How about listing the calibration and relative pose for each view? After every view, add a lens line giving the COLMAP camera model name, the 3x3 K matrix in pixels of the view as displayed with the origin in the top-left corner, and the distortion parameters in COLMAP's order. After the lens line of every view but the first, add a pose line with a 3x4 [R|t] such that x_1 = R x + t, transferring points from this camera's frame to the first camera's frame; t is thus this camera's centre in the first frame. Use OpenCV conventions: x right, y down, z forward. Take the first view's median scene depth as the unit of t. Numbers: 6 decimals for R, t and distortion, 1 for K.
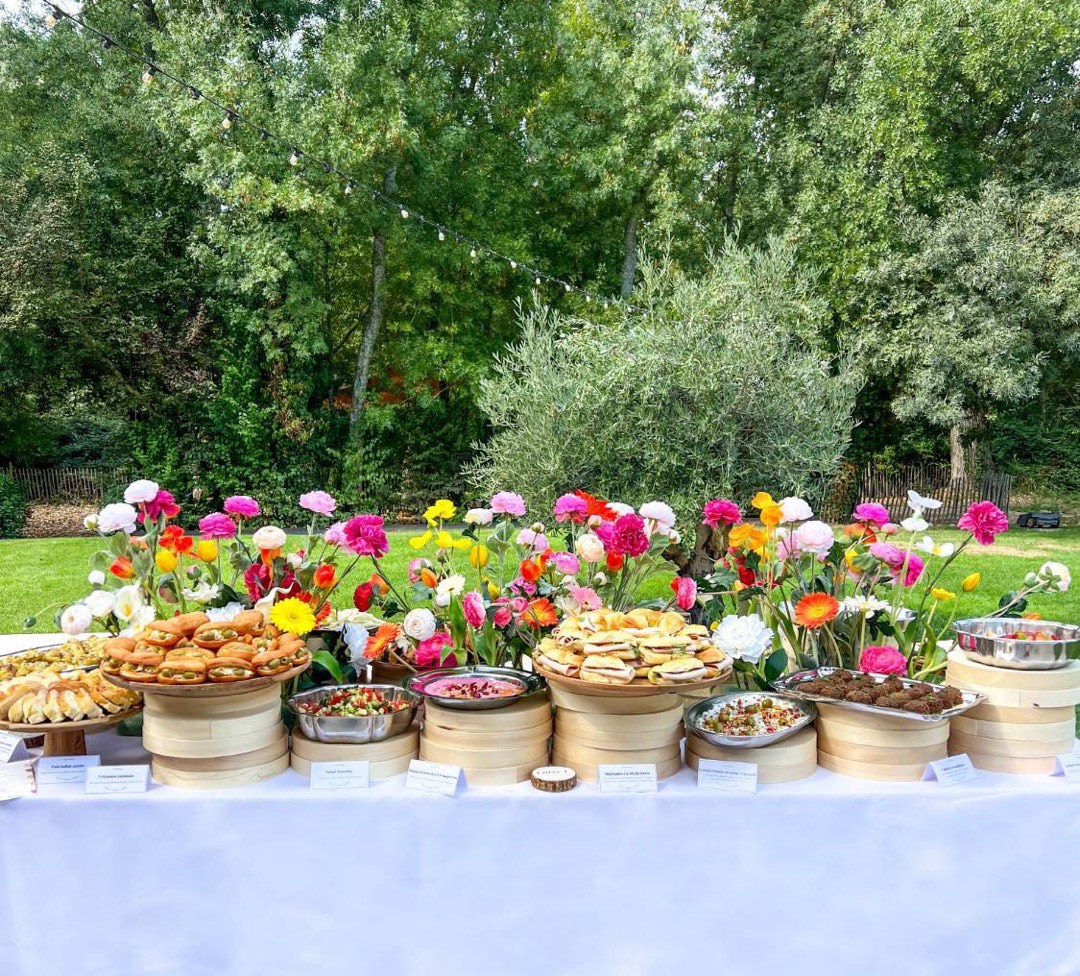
lens RADIAL K [[1105.3, 0, 540.6], [0, 1105.3, 531.8], [0, 0, 1]] dist [0.059594, -0.107009]
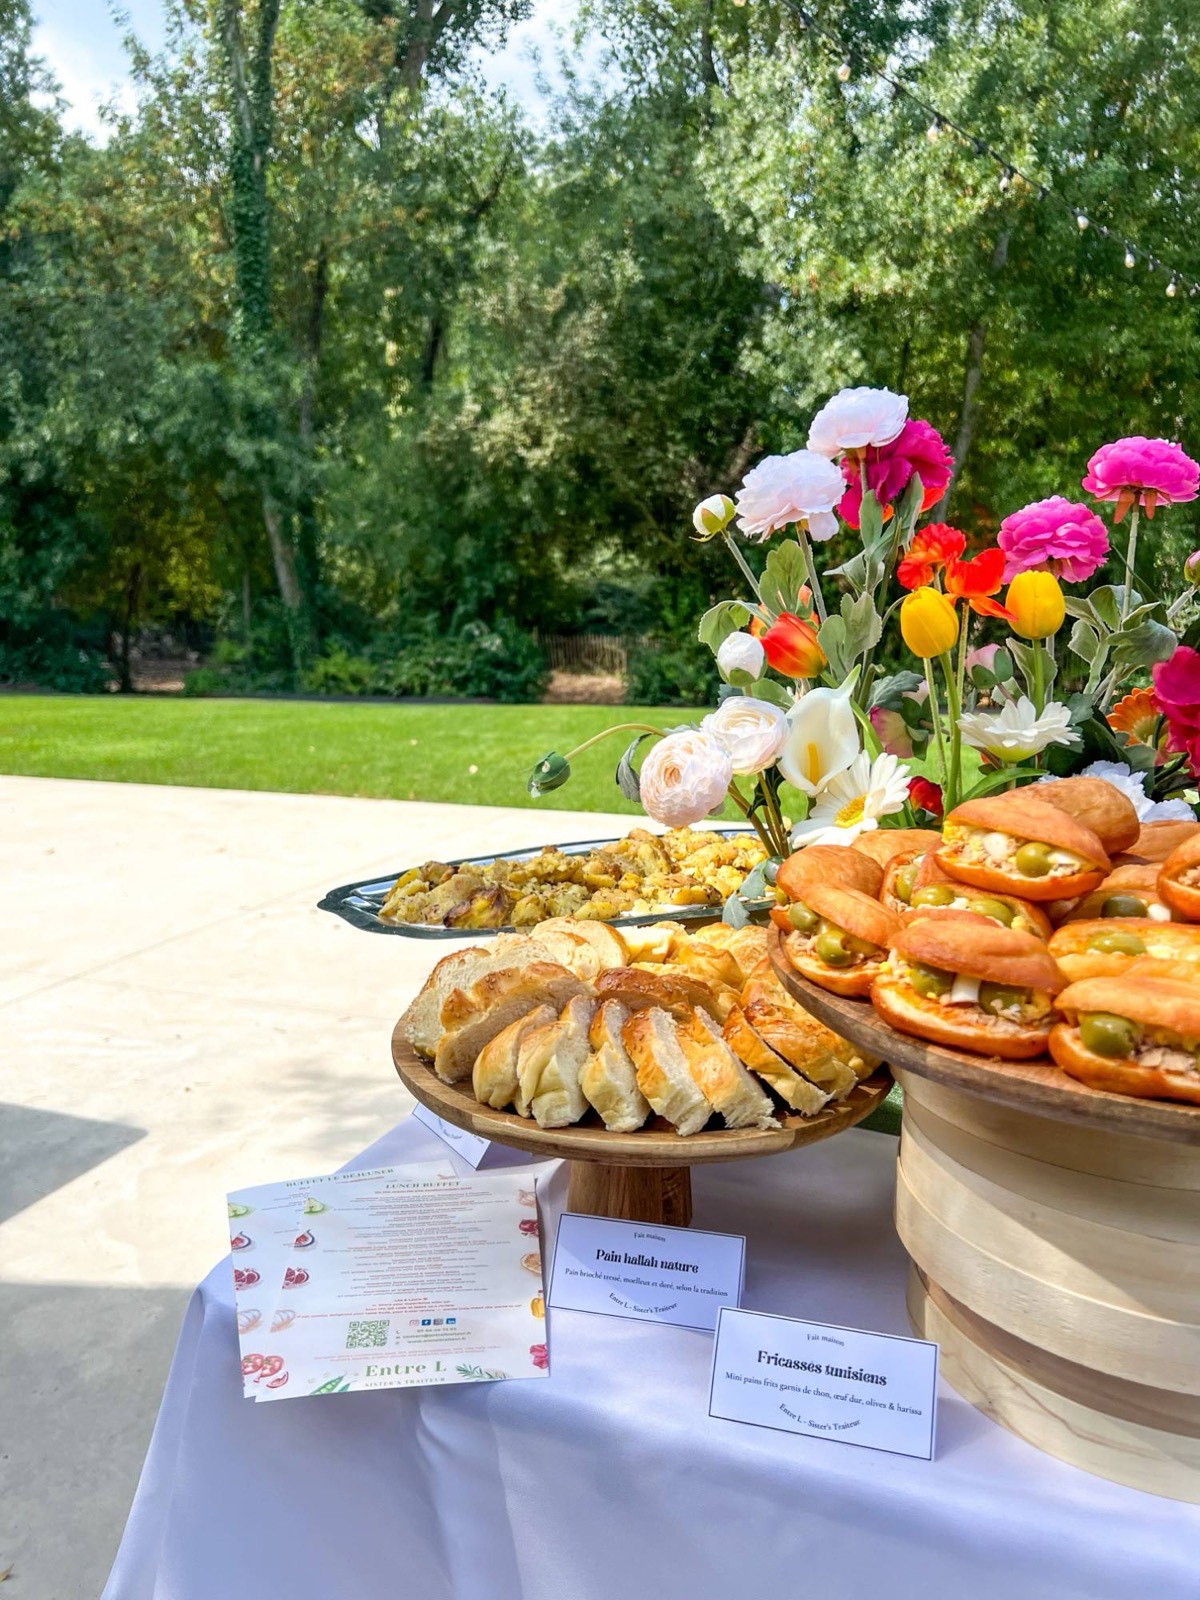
lens RADIAL K [[1112.1, 0, 600.0], [0, 1112.1, 800.0], [0, 0, 1]] dist [0.028924, -0.001391]
pose [[0.925805, 0.068619, -0.371721, -0.083675], [-0.044961, 0.996394, 0.071955, 0.016557], [0.375318, -0.049903, 0.925552, 0.182075]]
